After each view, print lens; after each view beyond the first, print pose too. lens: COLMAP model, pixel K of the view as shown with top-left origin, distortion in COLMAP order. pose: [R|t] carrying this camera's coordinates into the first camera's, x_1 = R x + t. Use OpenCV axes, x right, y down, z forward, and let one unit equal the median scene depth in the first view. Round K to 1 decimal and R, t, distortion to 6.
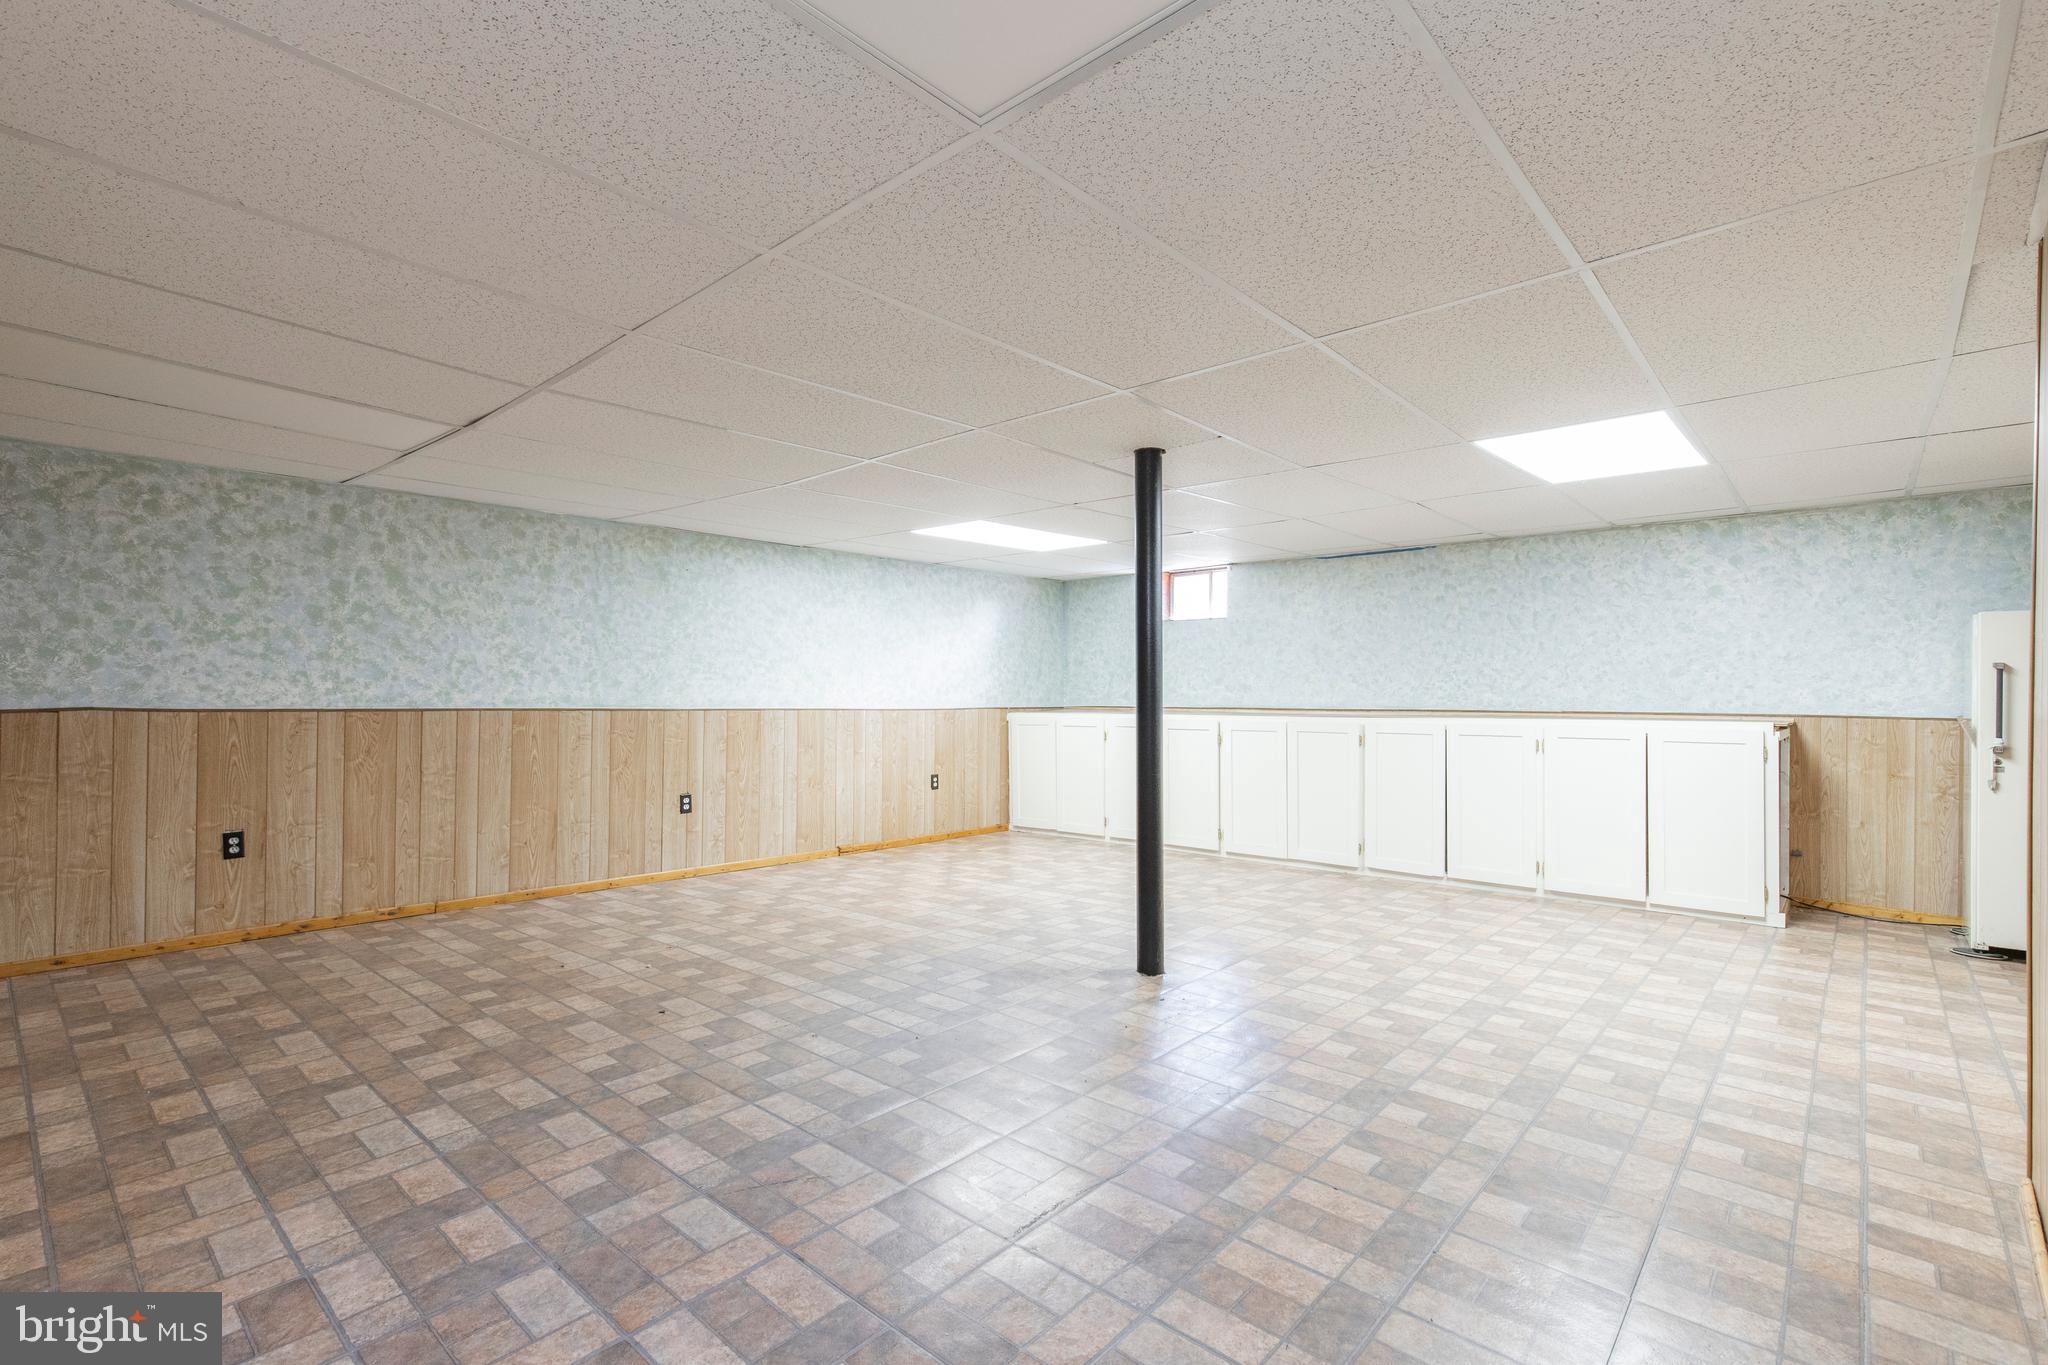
lens RADIAL K [[946.8, 0, 1035.4], [0, 946.8, 690.6], [0, 0, 1]] dist [0.006140, -0.002308]
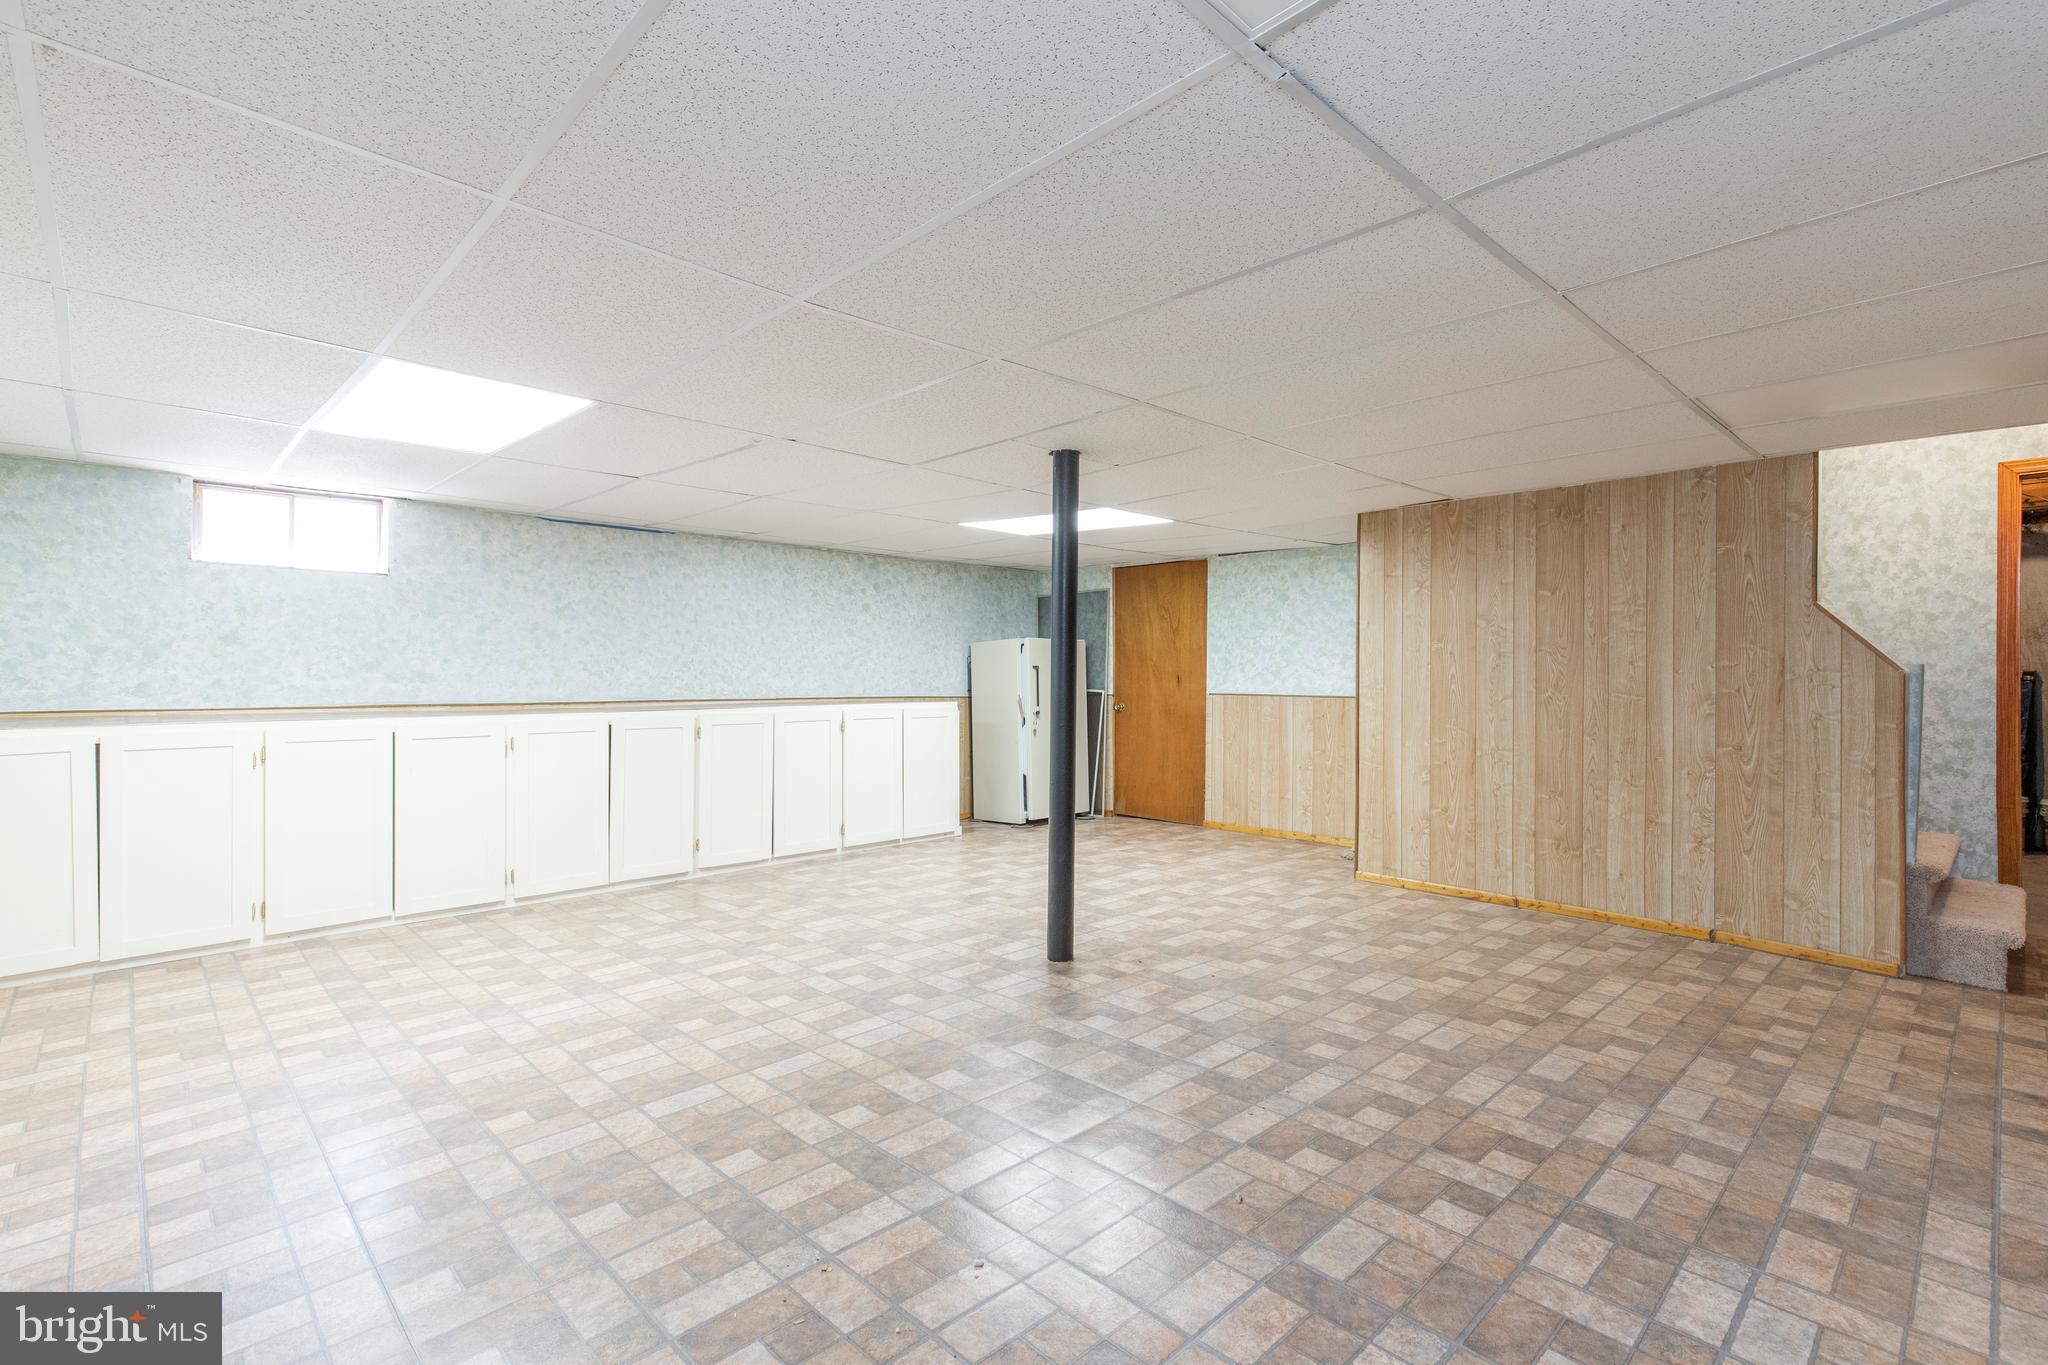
lens RADIAL K [[946.8, 0, 1035.4], [0, 946.8, 690.6], [0, 0, 1]] dist [0.006140, -0.002308]
pose [[0.071052, -0.014244, 0.997371, -1.039202], [-0.004324, 0.999884, 0.014588, -0.010438], [-0.997463, -0.005349, 0.070983, 1.101572]]
